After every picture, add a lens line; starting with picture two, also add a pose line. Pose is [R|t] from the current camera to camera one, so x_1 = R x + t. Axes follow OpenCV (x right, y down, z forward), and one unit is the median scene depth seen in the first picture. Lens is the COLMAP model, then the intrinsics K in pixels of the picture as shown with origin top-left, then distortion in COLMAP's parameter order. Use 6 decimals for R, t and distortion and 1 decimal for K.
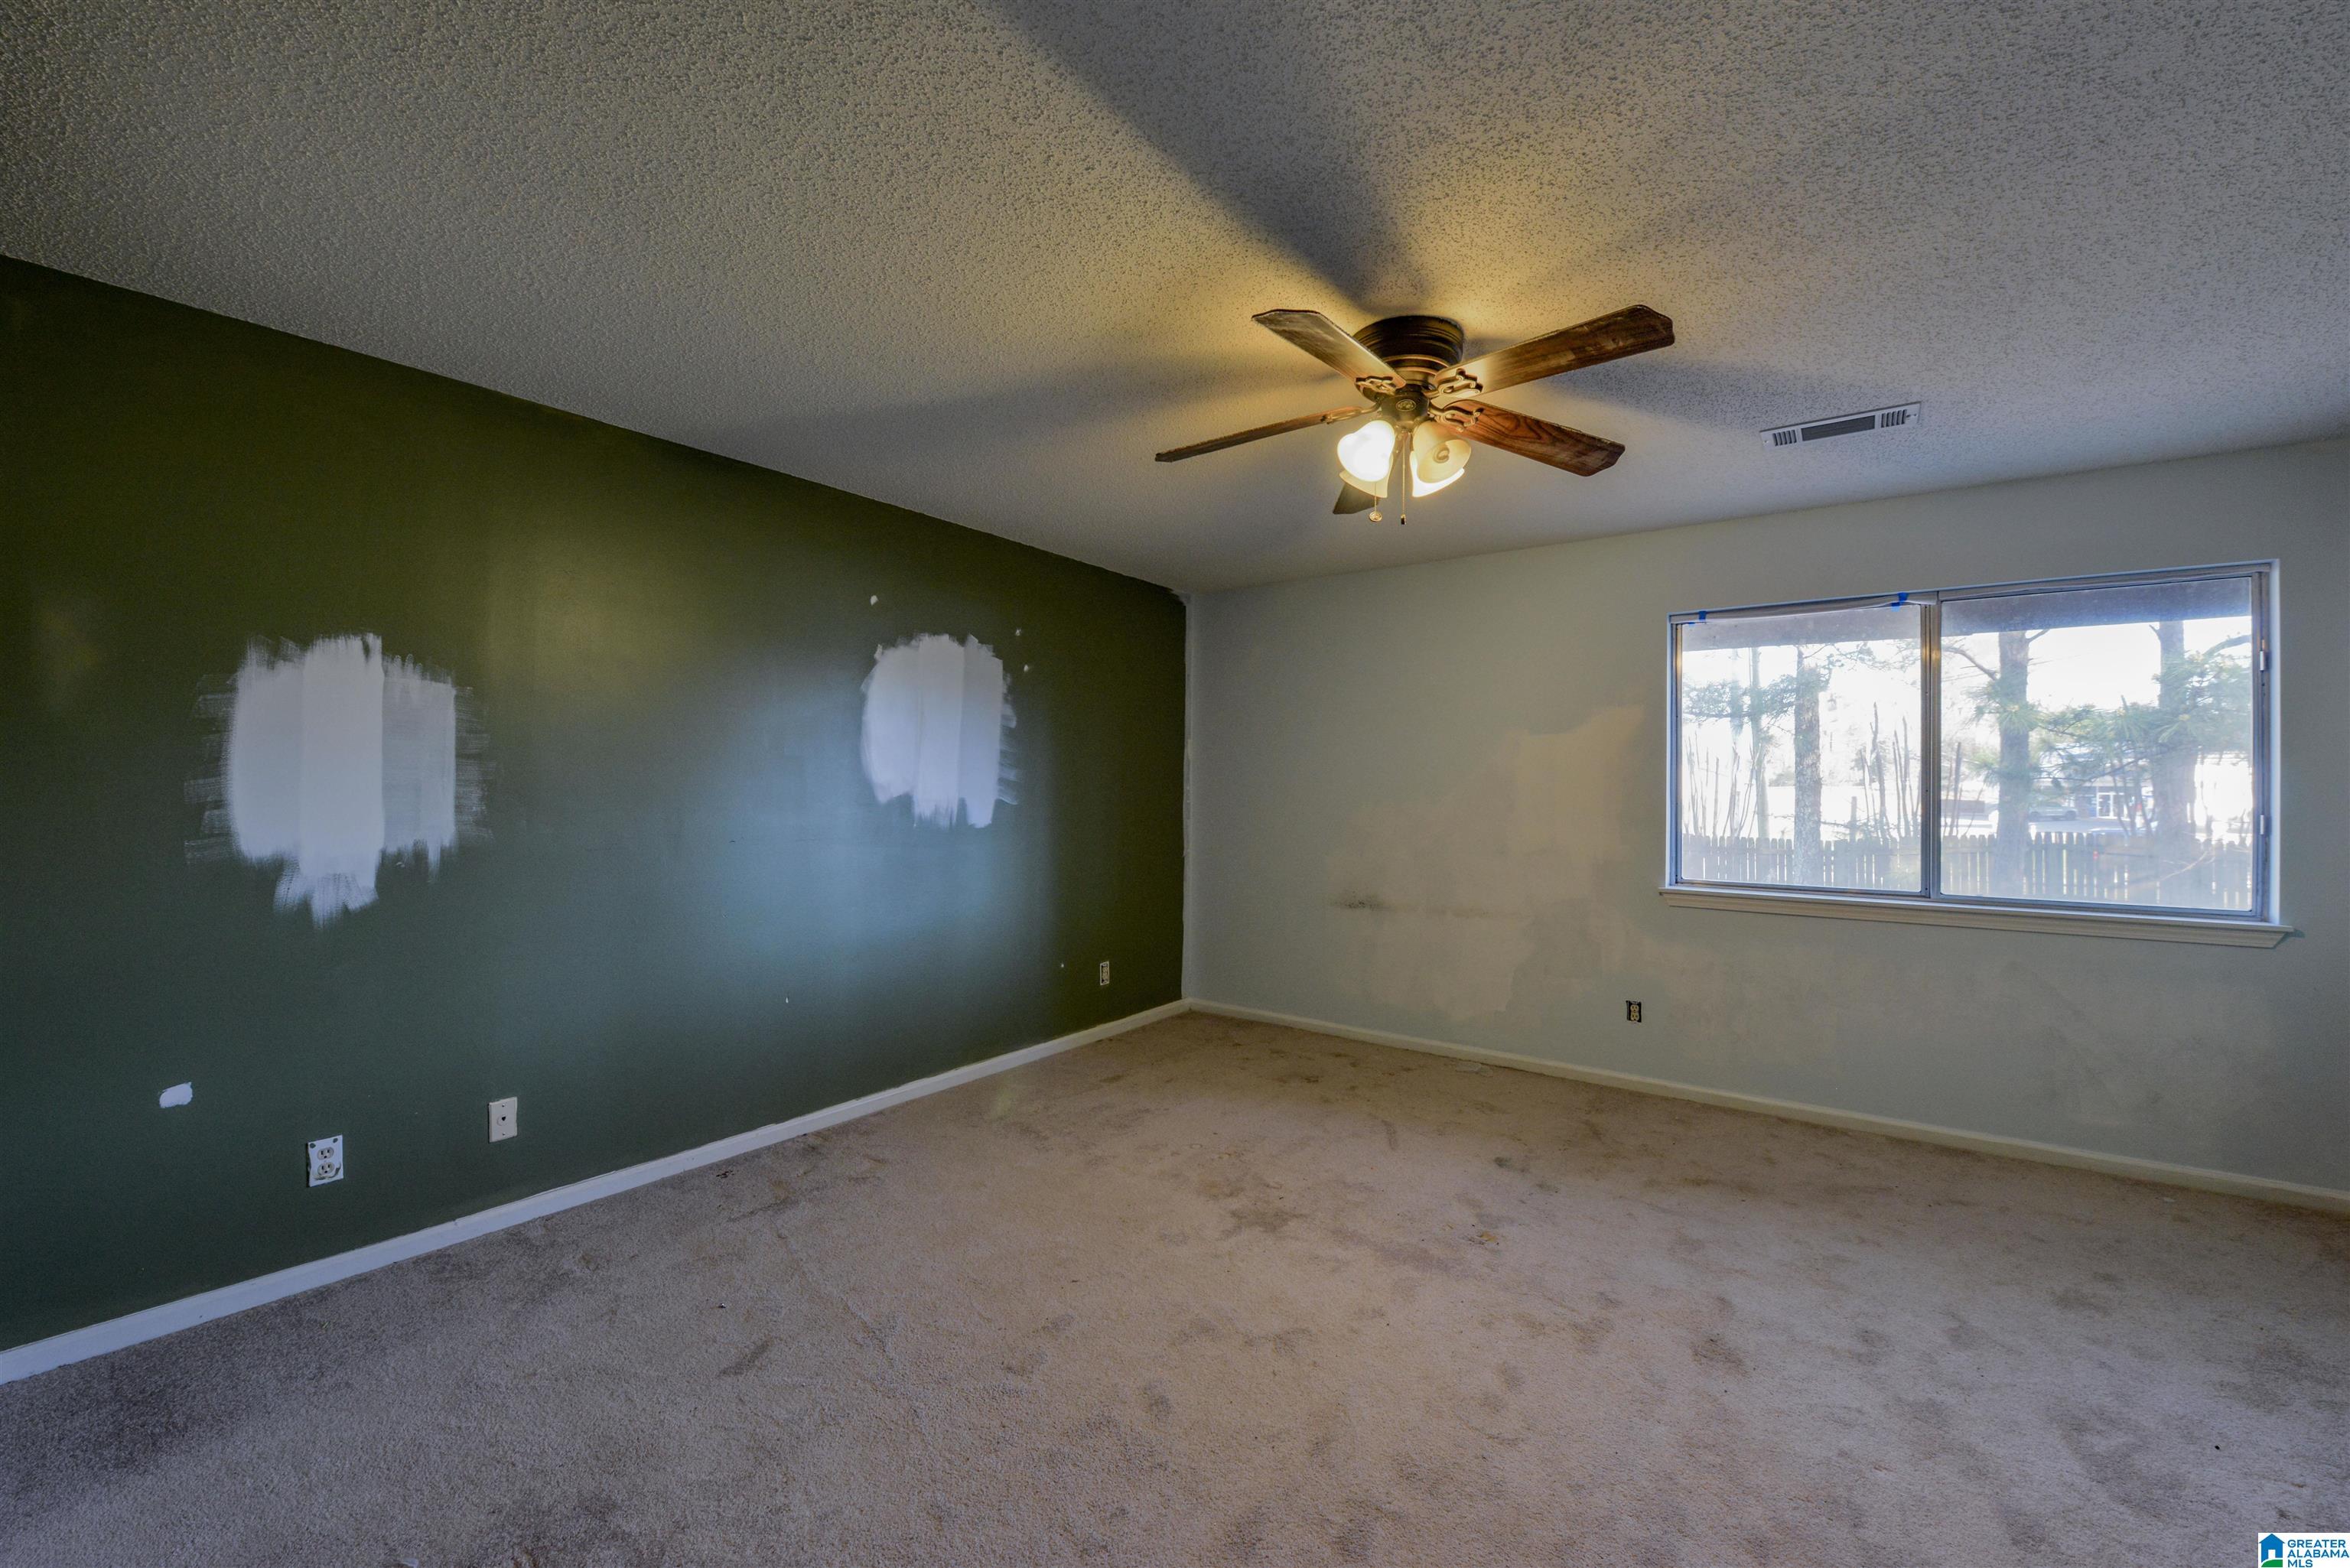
lens RADIAL K [[928.4, 0, 1194.1], [0, 928.4, 777.8], [0, 0, 1]] dist [-0.018222, -0.002571]
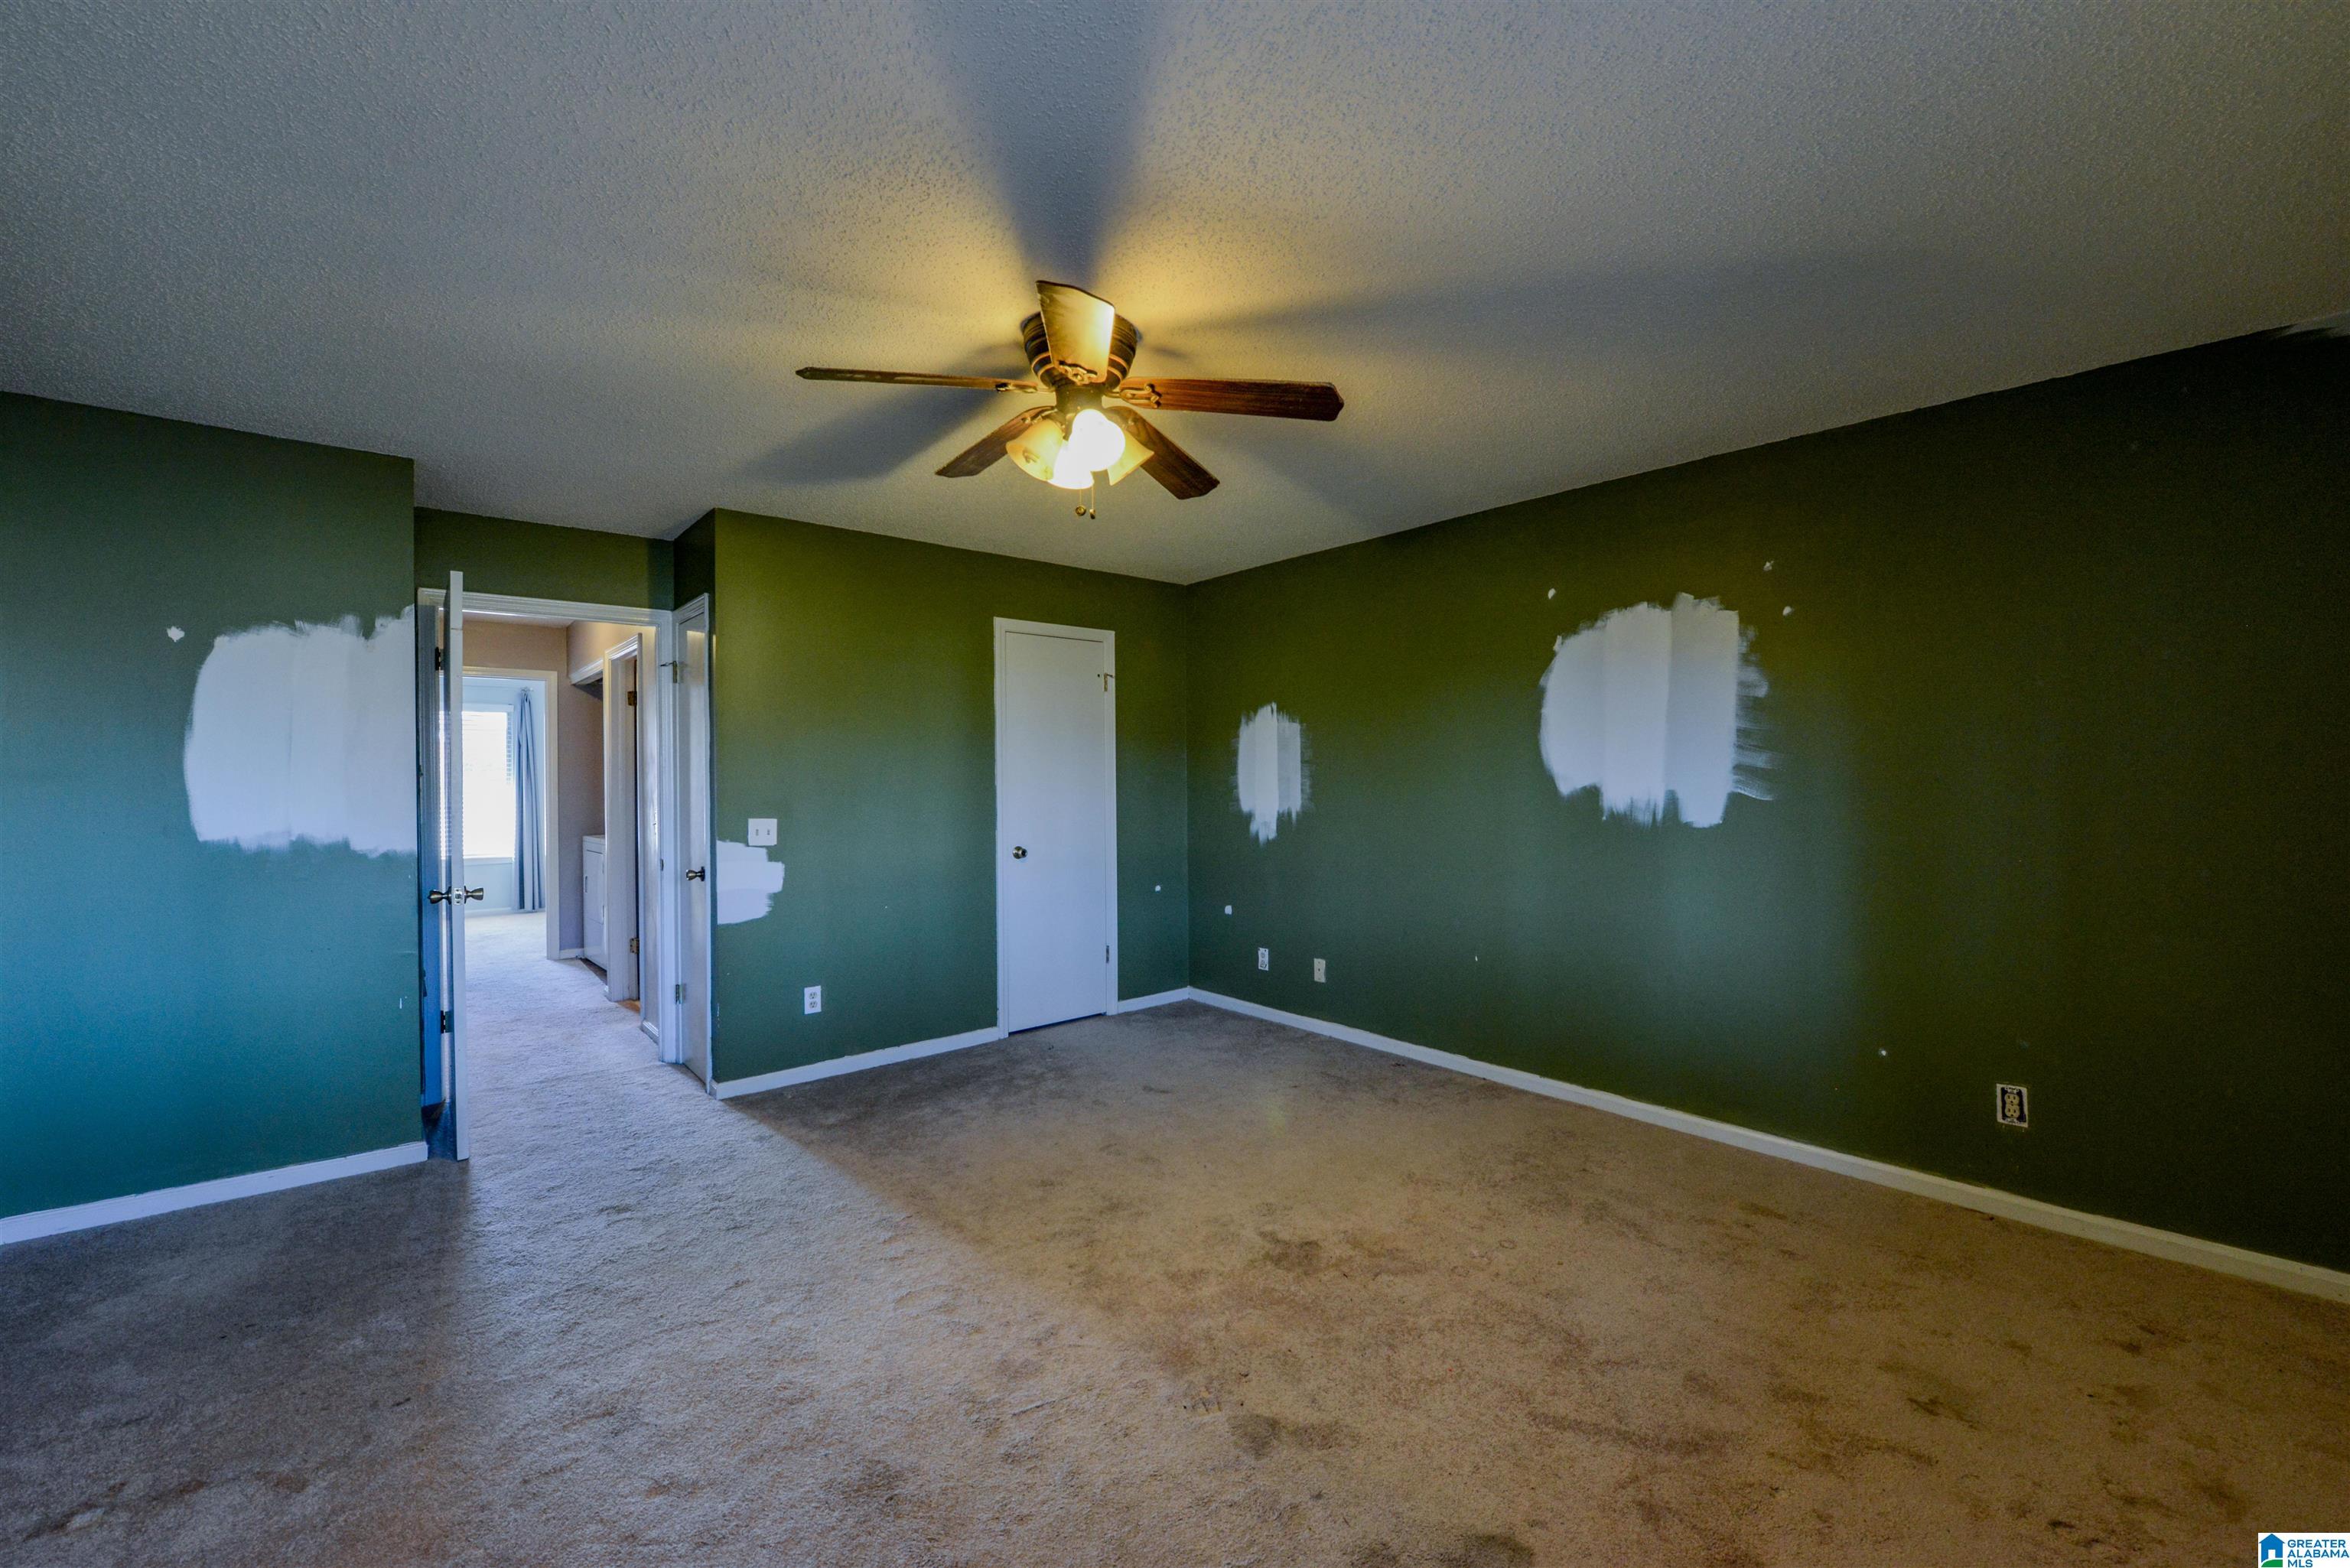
lens RADIAL K [[928.4, 0, 1184.0], [0, 928.4, 789.6], [0, 0, 1]] dist [-0.018222, -0.002571]
pose [[-0.231822, 0.003084, -0.972753, 0.948107], [0.006473, 0.999978, 0.001628, 0.023988], [0.972737, -0.005919, -0.231837, 1.086349]]
